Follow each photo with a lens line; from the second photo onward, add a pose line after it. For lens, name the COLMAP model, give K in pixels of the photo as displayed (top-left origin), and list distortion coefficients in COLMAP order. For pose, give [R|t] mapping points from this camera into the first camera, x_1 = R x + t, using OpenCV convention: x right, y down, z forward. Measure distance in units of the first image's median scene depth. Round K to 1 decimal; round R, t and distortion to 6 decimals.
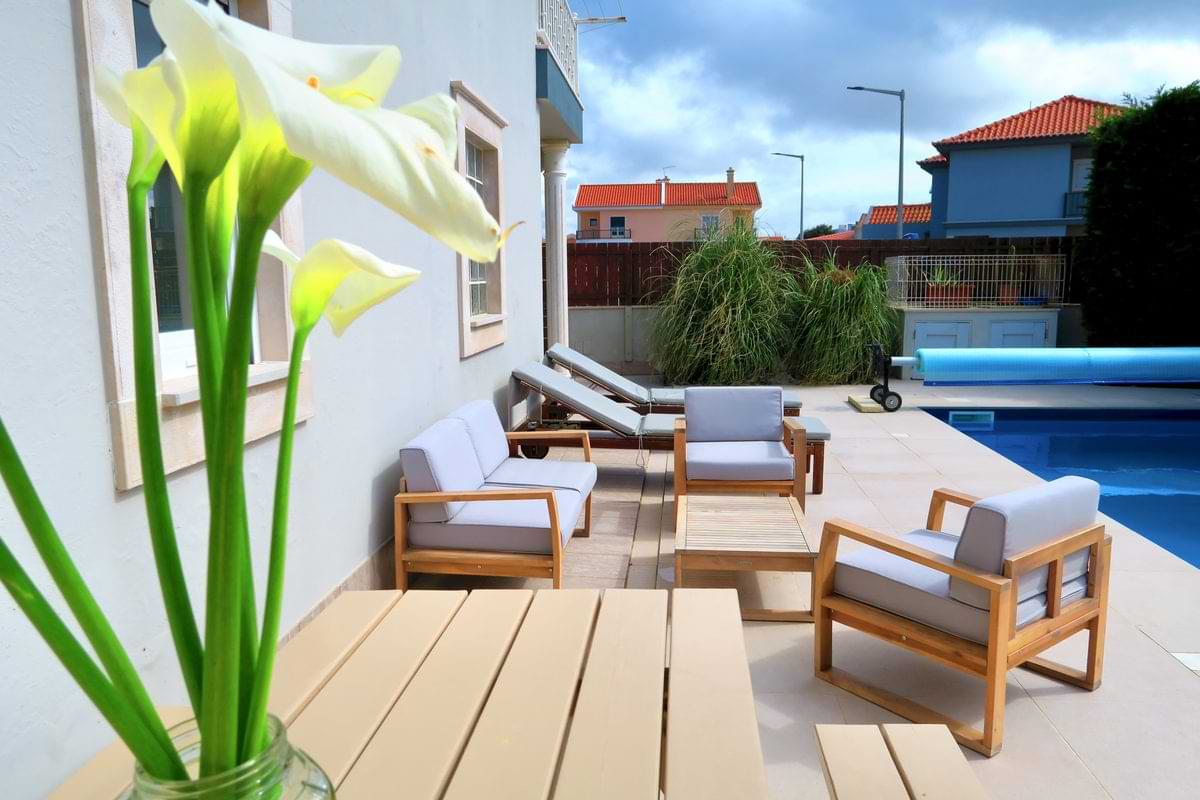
lens RADIAL K [[837.2, 0, 596.0], [0, 837.2, 403.7], [0, 0, 1]] dist [-0.026595, 0.010657]
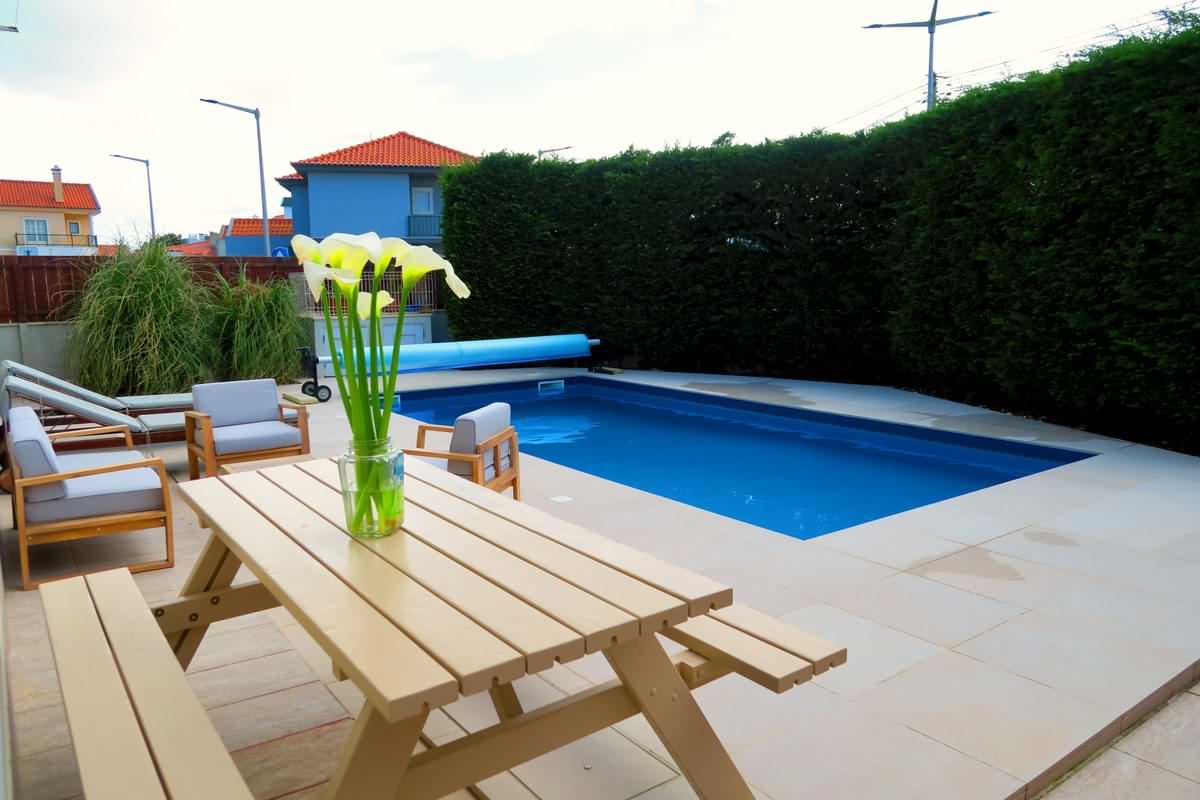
lens RADIAL K [[837.2, 0, 598.6], [0, 837.2, 402.2], [0, 0, 1]] dist [-0.026595, 0.010657]
pose [[0.743067, -0.093283, 0.662684, -0.123946], [0.103025, 0.994378, 0.024452, 0.017475], [-0.661240, 0.050103, 0.748500, -0.134832]]
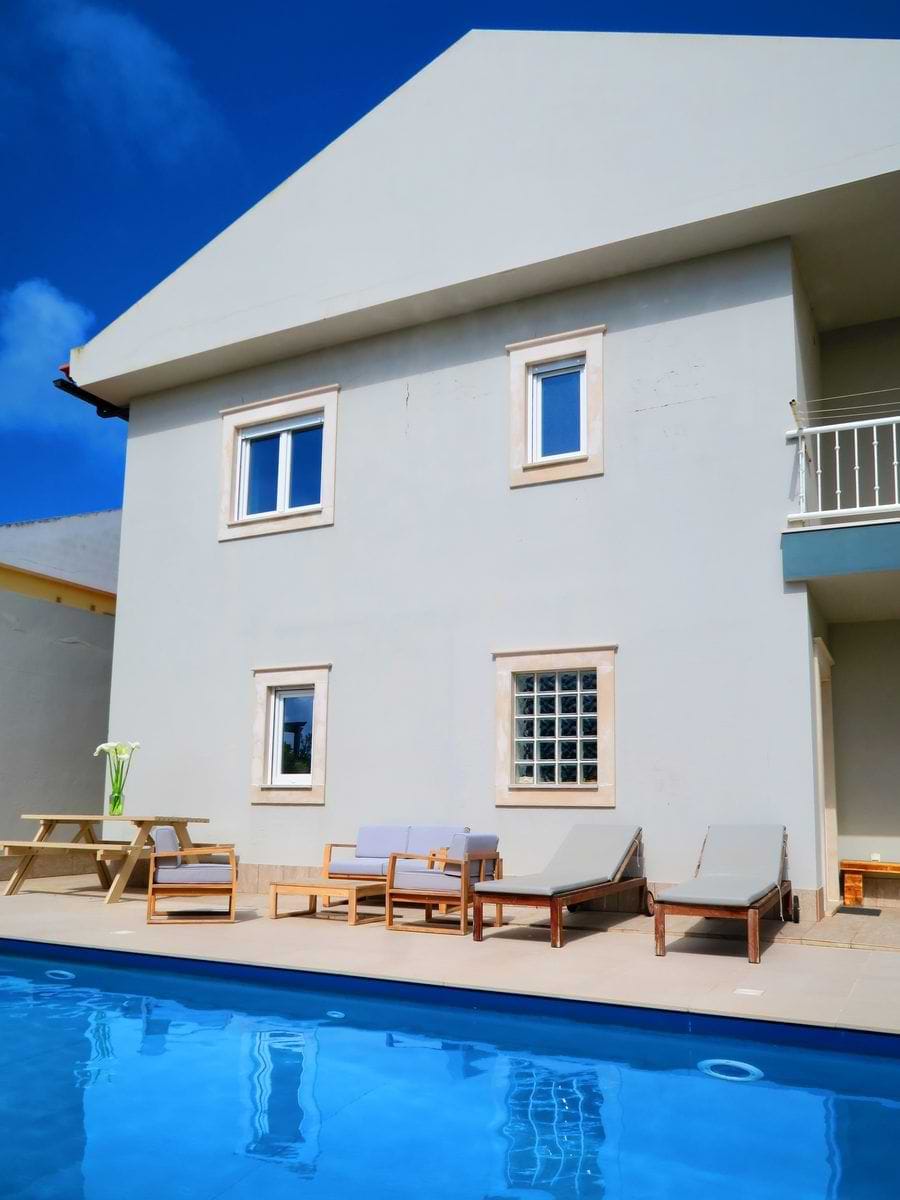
lens RADIAL K [[971.9, 0, 446.8], [0, 971.9, 683.4], [0, 0, 1]] dist [-0.011005, -0.011953]
pose [[-0.379646, -0.115433, -0.917902, 0.805182], [-0.146350, 0.987185, -0.063615, -0.073516], [0.913483, 0.110184, -0.391674, 0.767320]]
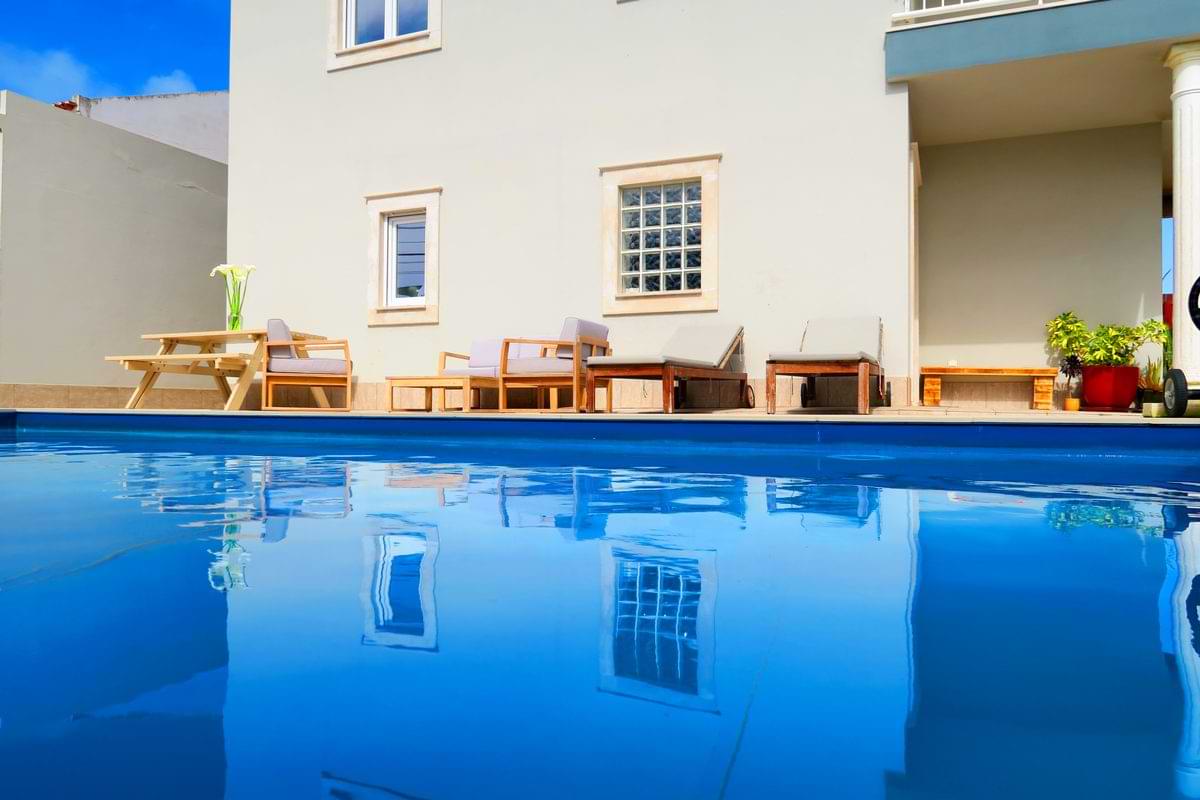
lens RADIAL K [[837.2, 0, 602.5], [0, 837.2, 408.2], [0, 0, 1]] dist [-0.026595, 0.010657]
pose [[-0.319678, 0.007660, -0.947495, 0.715948], [-0.142368, 0.988227, 0.056023, 0.020393], [0.936770, 0.152803, -0.314824, 0.736504]]
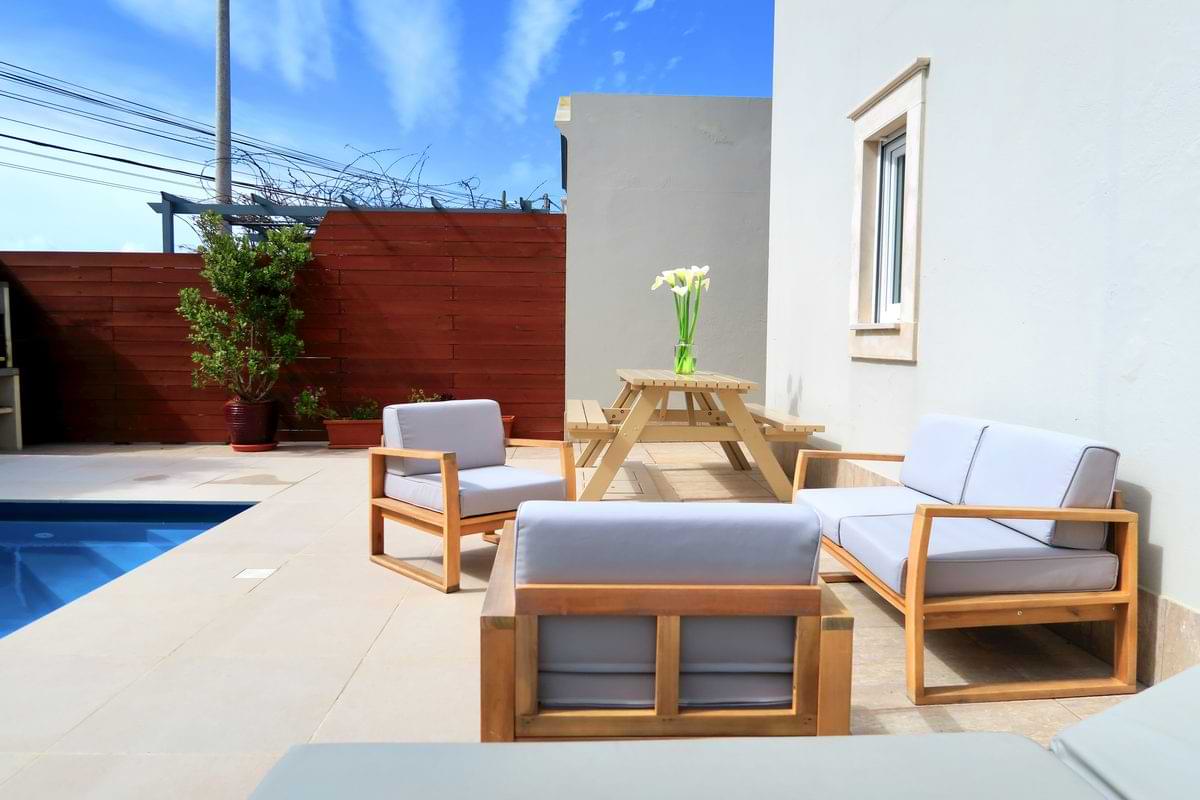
lens RADIAL K [[837.2, 0, 599.9], [0, 837.2, 403.1], [0, 0, 1]] dist [-0.026595, 0.010657]
pose [[-0.993287, 0.010903, -0.115160, 0.115535], [-0.014943, 0.975111, 0.221213, -0.065187], [0.114705, 0.221449, -0.968402, 0.661076]]
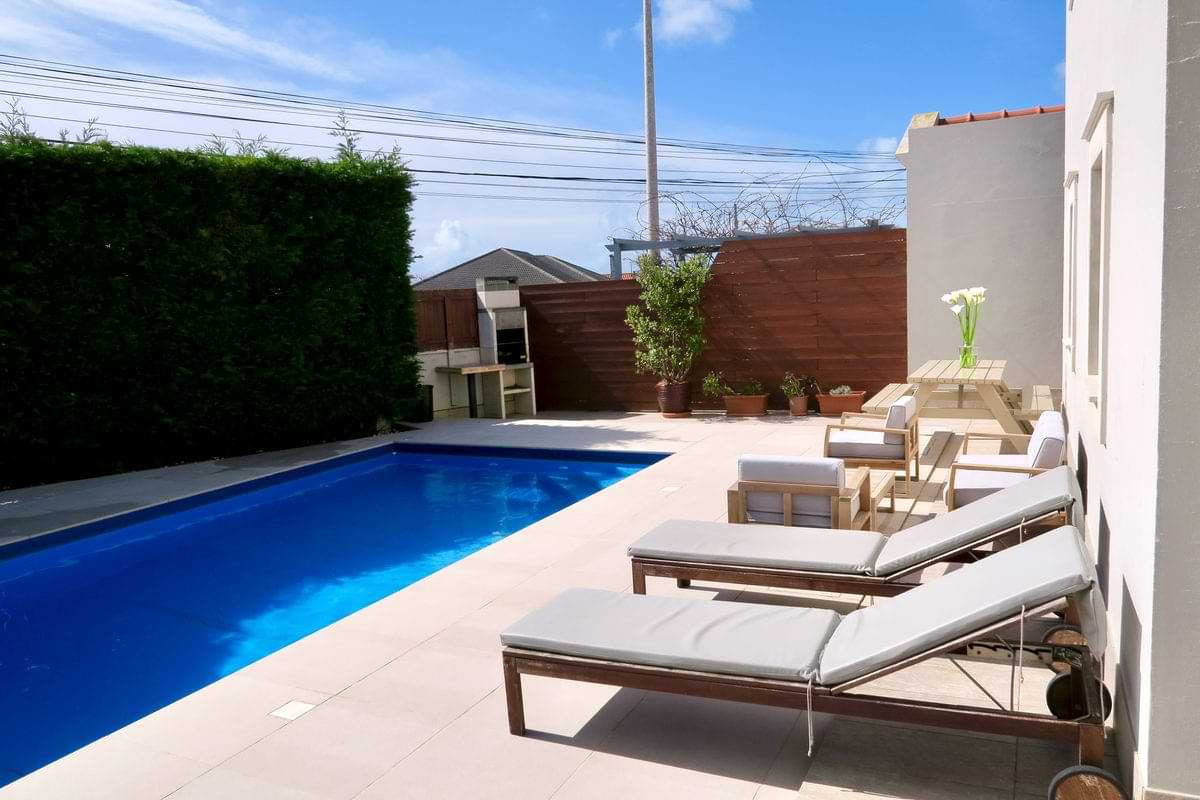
lens RADIAL K [[900.5, 0, 591.6], [0, 900.5, 395.1], [0, 0, 1]] dist [-0.002778, -0.004264]
pose [[-0.926917, 0.016349, 0.374910, -0.006751], [0.114915, 0.963422, 0.242101, -0.184554], [-0.357239, 0.267491, -0.894891, 1.008760]]
